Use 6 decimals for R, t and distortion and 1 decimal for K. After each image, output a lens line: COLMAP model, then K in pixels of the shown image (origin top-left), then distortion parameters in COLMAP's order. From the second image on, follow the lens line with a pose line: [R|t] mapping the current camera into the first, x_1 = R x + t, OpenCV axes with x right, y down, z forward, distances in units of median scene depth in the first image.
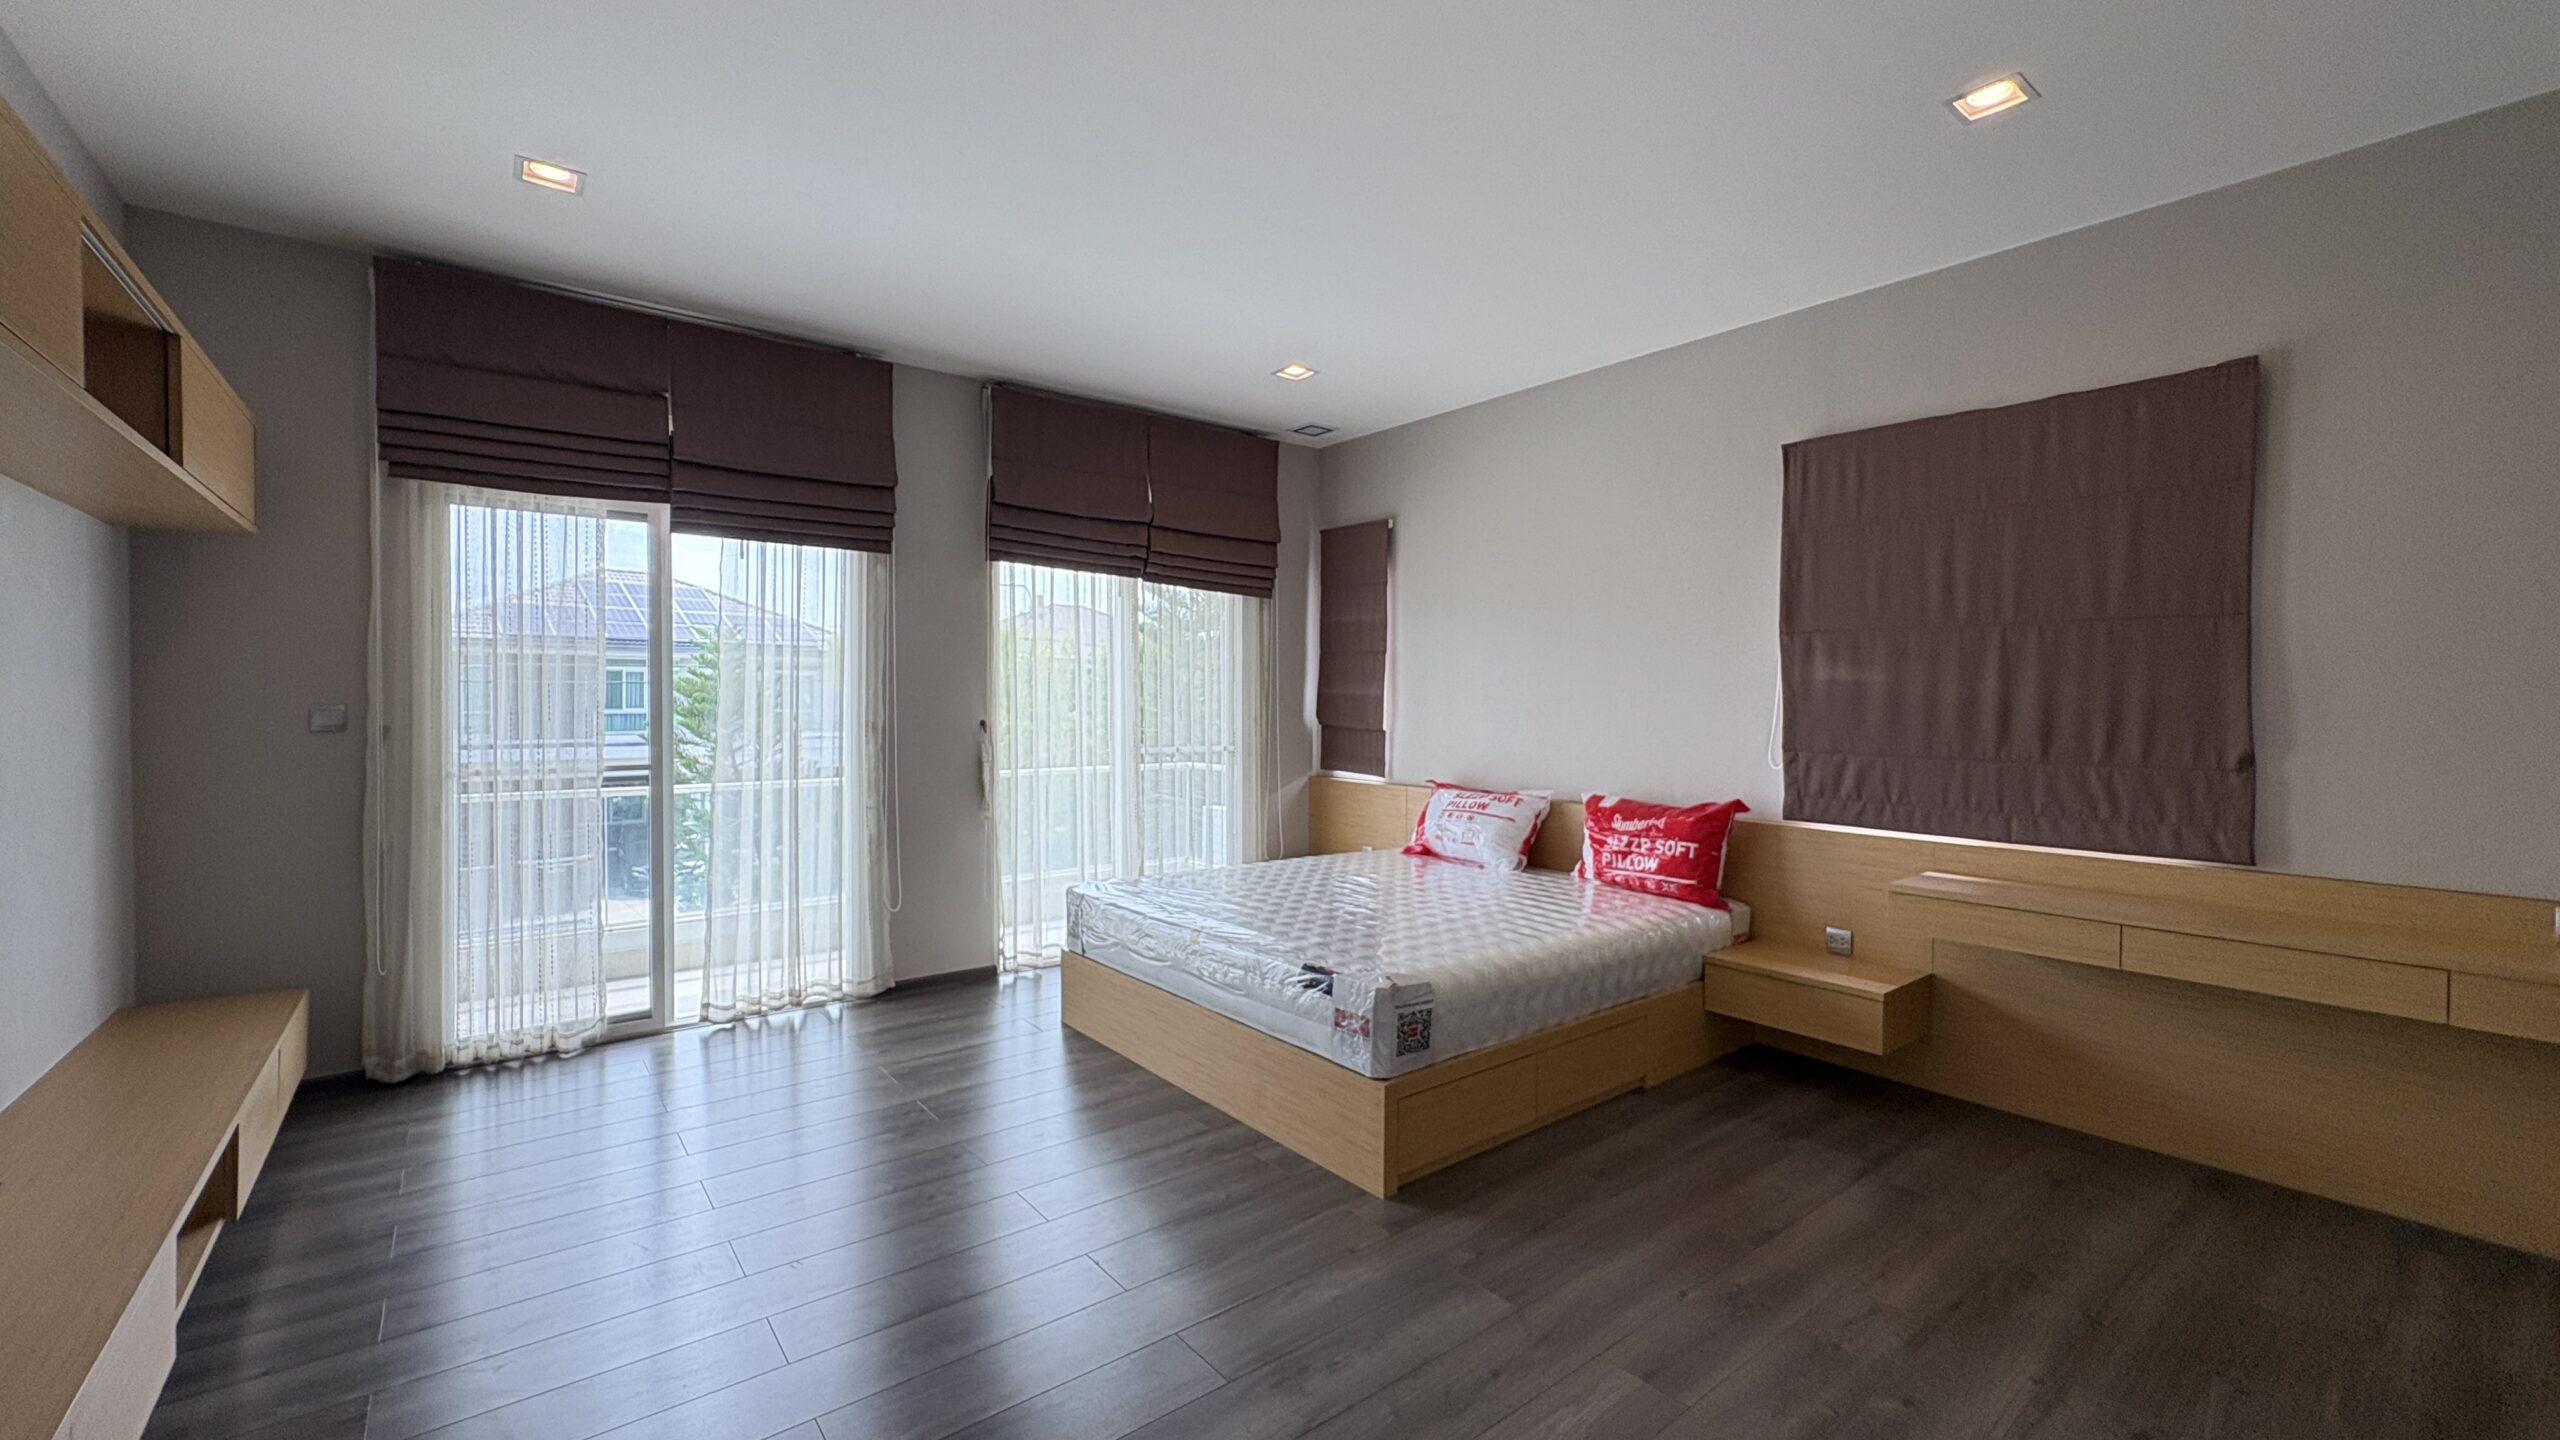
lens RADIAL K [[1010.5, 0, 1275.3], [0, 1010.5, 710.6], [0, 0, 1]] dist [-0.007815, 0.001472]
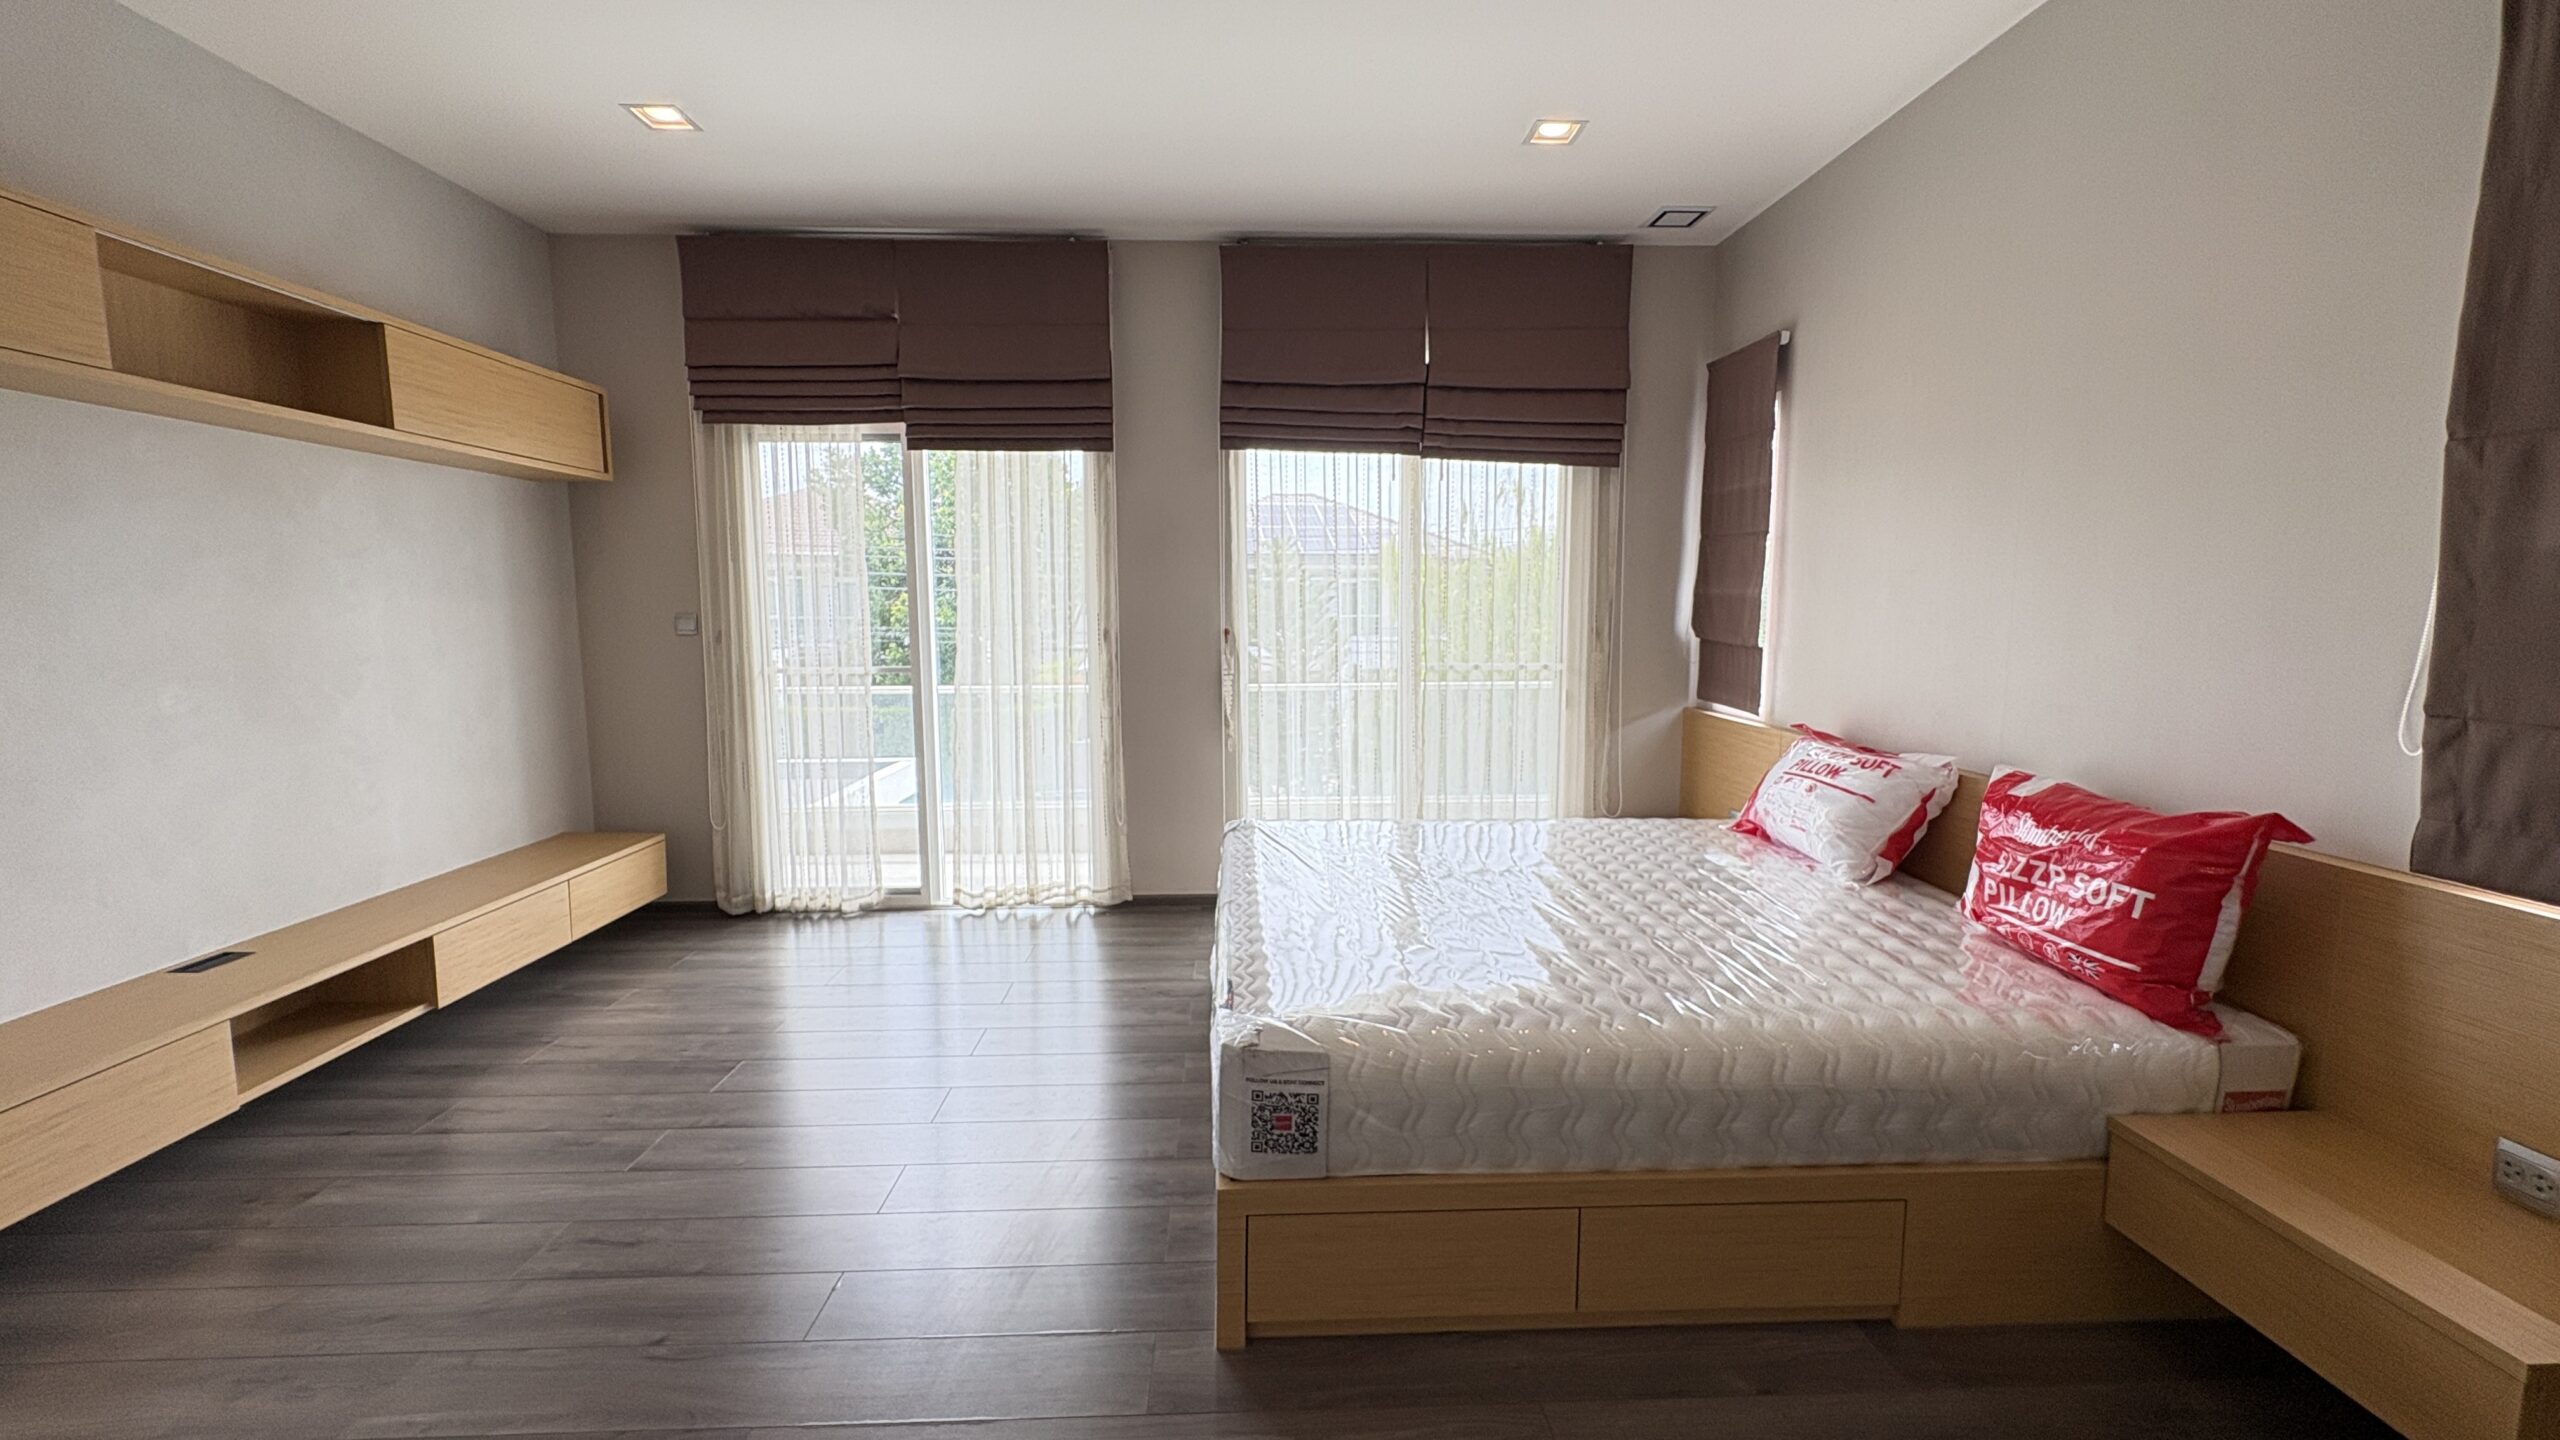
lens RADIAL K [[1010.5, 0, 1280.0], [0, 1010.5, 711.9], [0, 0, 1]] dist [-0.007815, 0.001472]
pose [[0.807311, 0.056148, -0.587449, 0.345426], [-0.000689, 0.995552, 0.094207, -0.002050], [0.590125, -0.075649, 0.803759, 0.347057]]
